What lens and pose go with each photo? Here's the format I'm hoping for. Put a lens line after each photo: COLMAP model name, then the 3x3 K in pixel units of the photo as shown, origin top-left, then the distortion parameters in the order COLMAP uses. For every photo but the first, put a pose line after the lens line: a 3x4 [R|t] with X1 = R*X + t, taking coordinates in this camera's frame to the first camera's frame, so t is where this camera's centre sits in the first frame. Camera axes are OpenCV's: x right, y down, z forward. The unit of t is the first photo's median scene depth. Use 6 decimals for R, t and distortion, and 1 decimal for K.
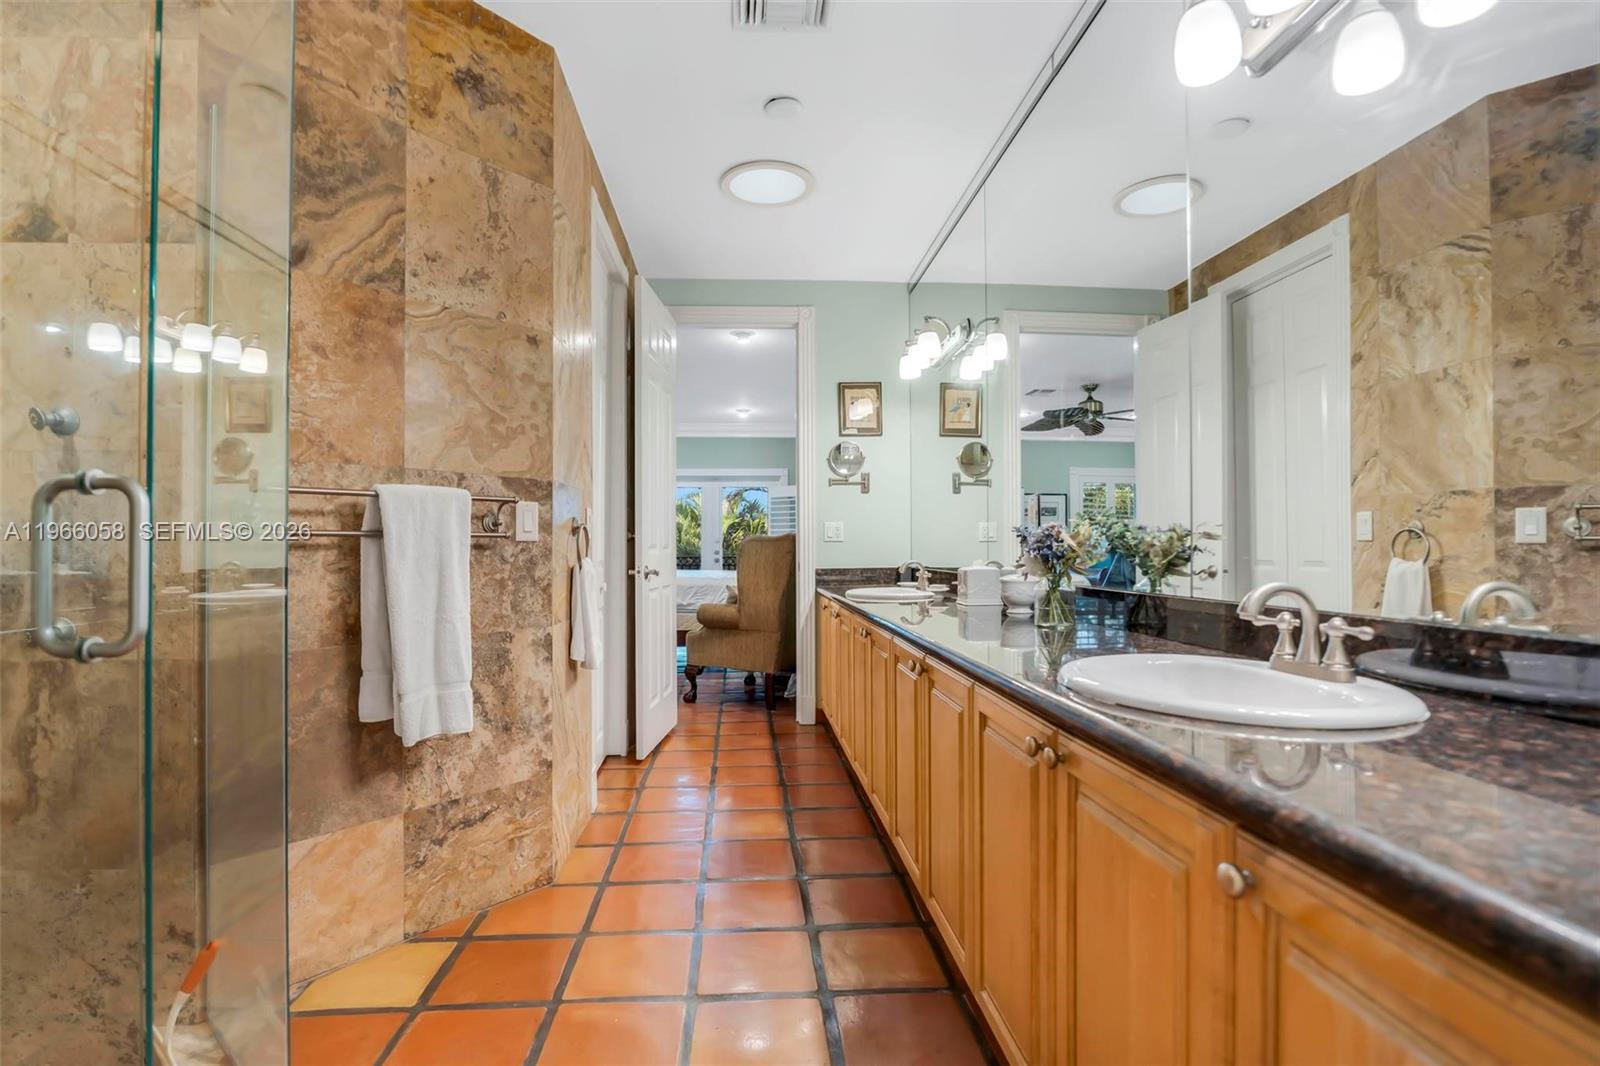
lens RADIAL K [[766.2, 0, 797.7], [0, 766.2, 536.3], [0, 0, 1]] dist [-0.022147, 0.003448]
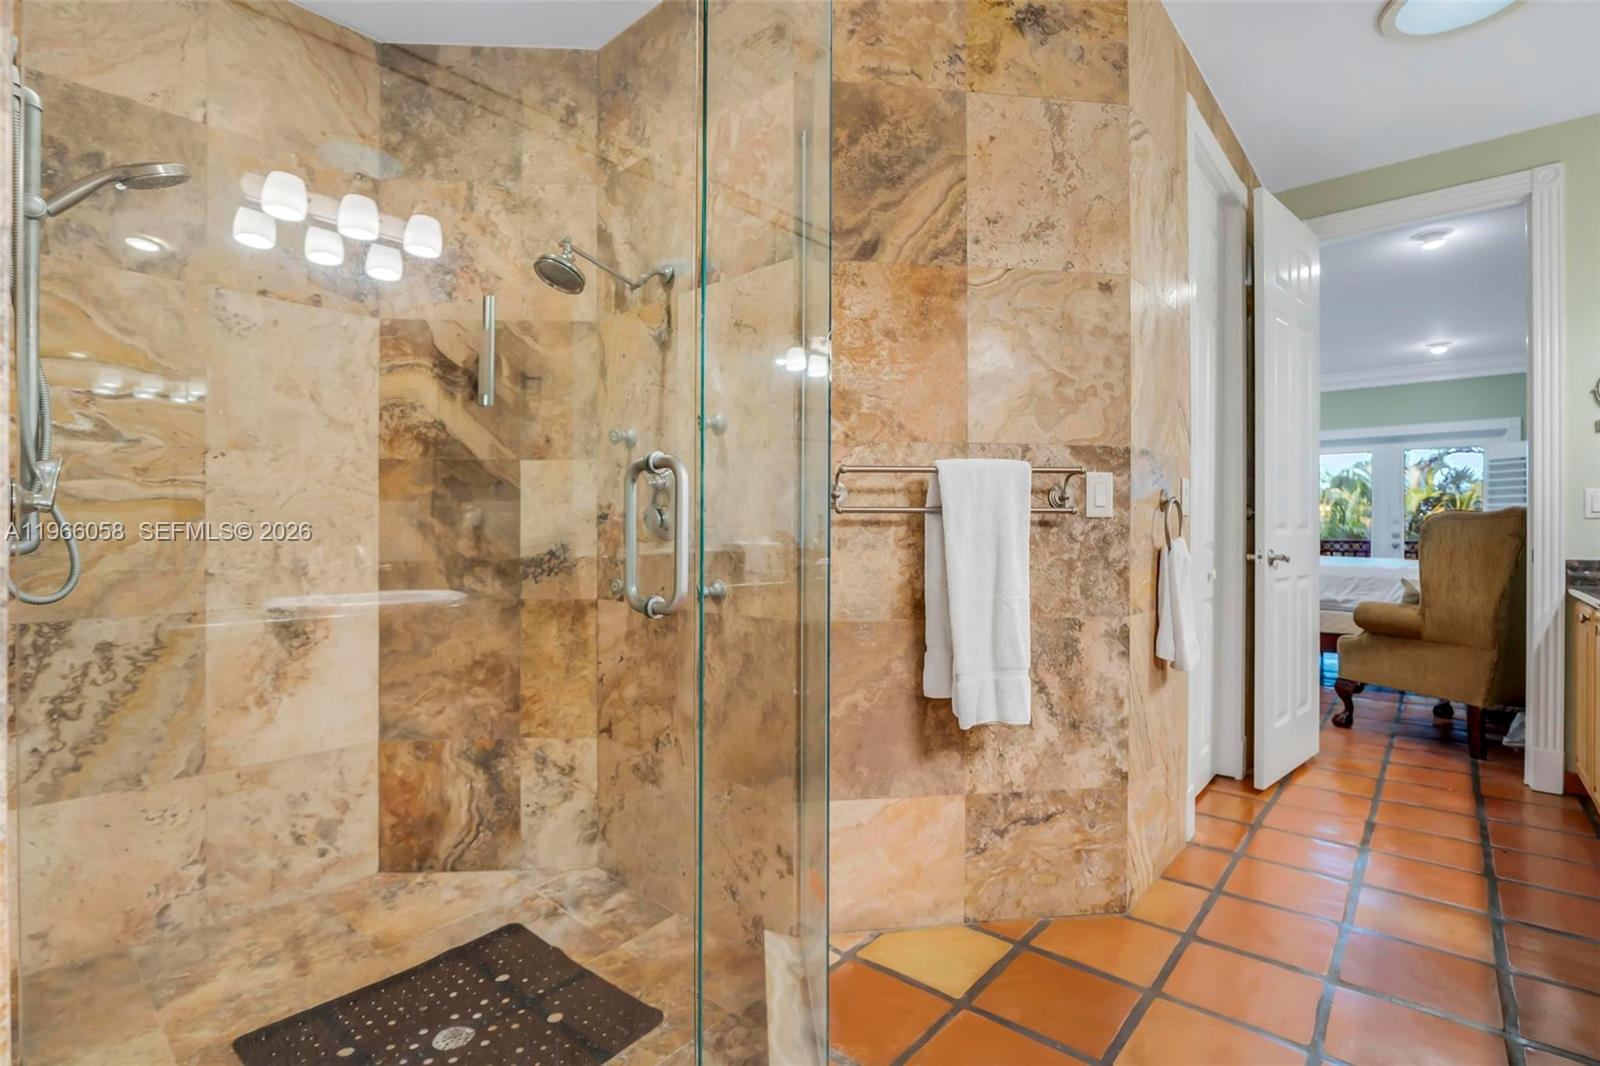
lens RADIAL K [[766.2, 0, 802.9], [0, 766.2, 530.6], [0, 0, 1]] dist [-0.022147, 0.003448]
pose [[0.709501, 0.005118, -0.704686, 0.023308], [0.006189, 0.999890, 0.013493, 0.007913], [0.704677, -0.013935, 0.709391, 0.142587]]
